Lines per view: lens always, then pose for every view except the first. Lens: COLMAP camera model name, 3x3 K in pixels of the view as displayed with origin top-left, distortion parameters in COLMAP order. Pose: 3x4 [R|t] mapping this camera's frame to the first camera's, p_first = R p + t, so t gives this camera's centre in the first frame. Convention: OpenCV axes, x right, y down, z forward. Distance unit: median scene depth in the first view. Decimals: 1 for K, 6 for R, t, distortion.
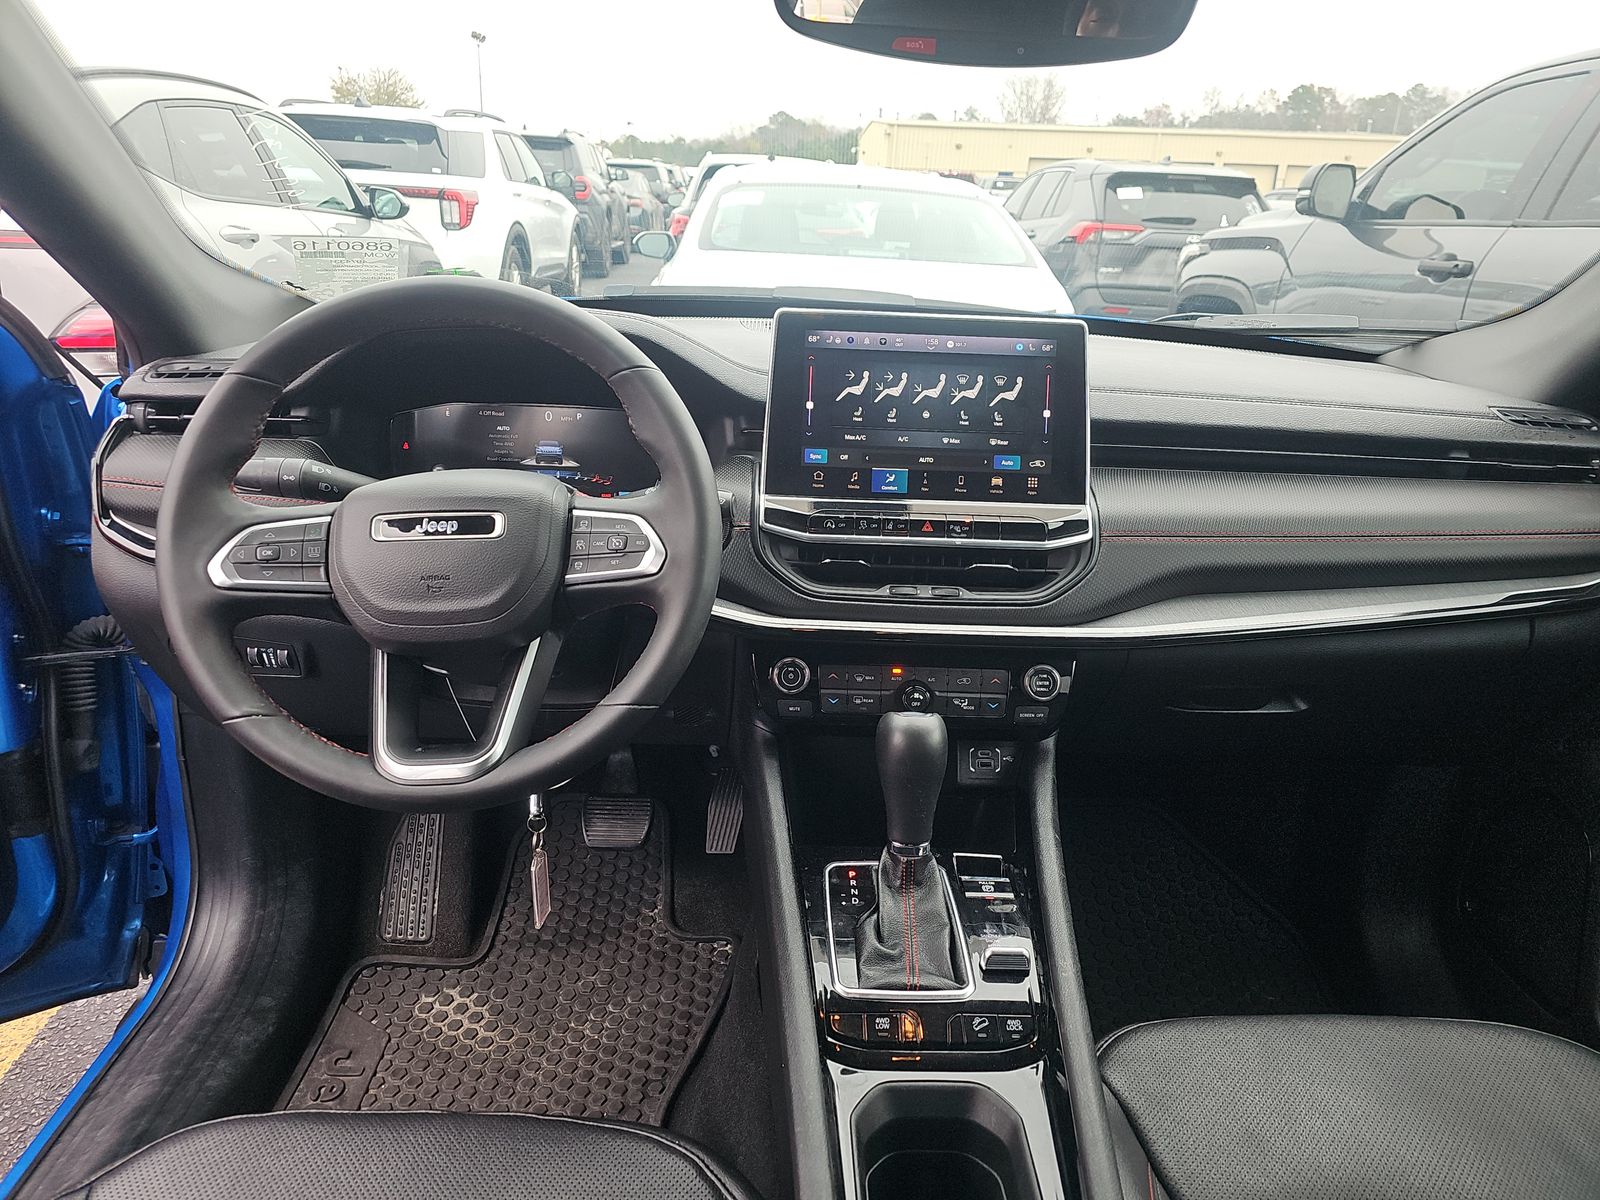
lens RADIAL K [[957.6, 0, 800.0], [0, 957.6, 600.0], [0, 0, 1]] dist [0.045452, -0.045924]
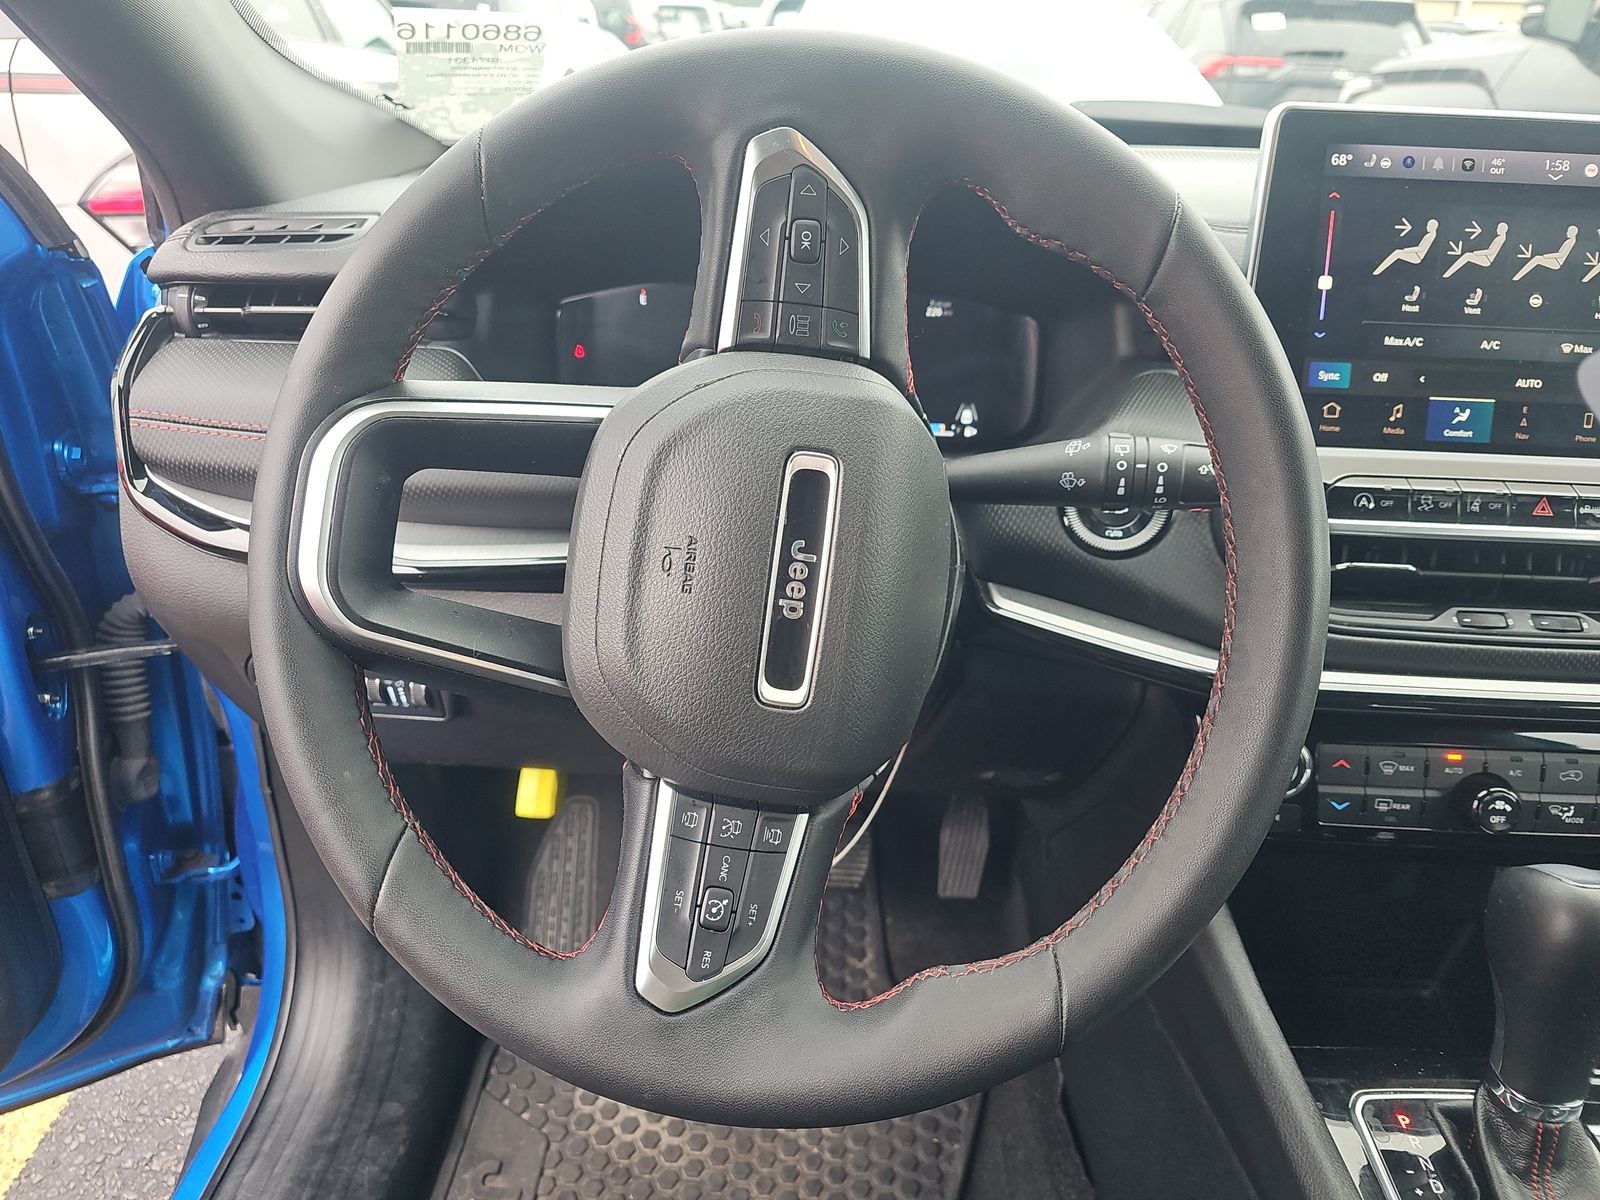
lens RADIAL K [[1006.7, 0, 800.0], [0, 1006.7, 600.0], [0, 0, 1]] dist [0.037298, -0.048809]
pose [[0.997785, 0.015960, -0.064581, -0.208795], [-0.008663, 0.993700, 0.111733, -0.069117], [0.065957, -0.110926, 0.991638, 0.311841]]
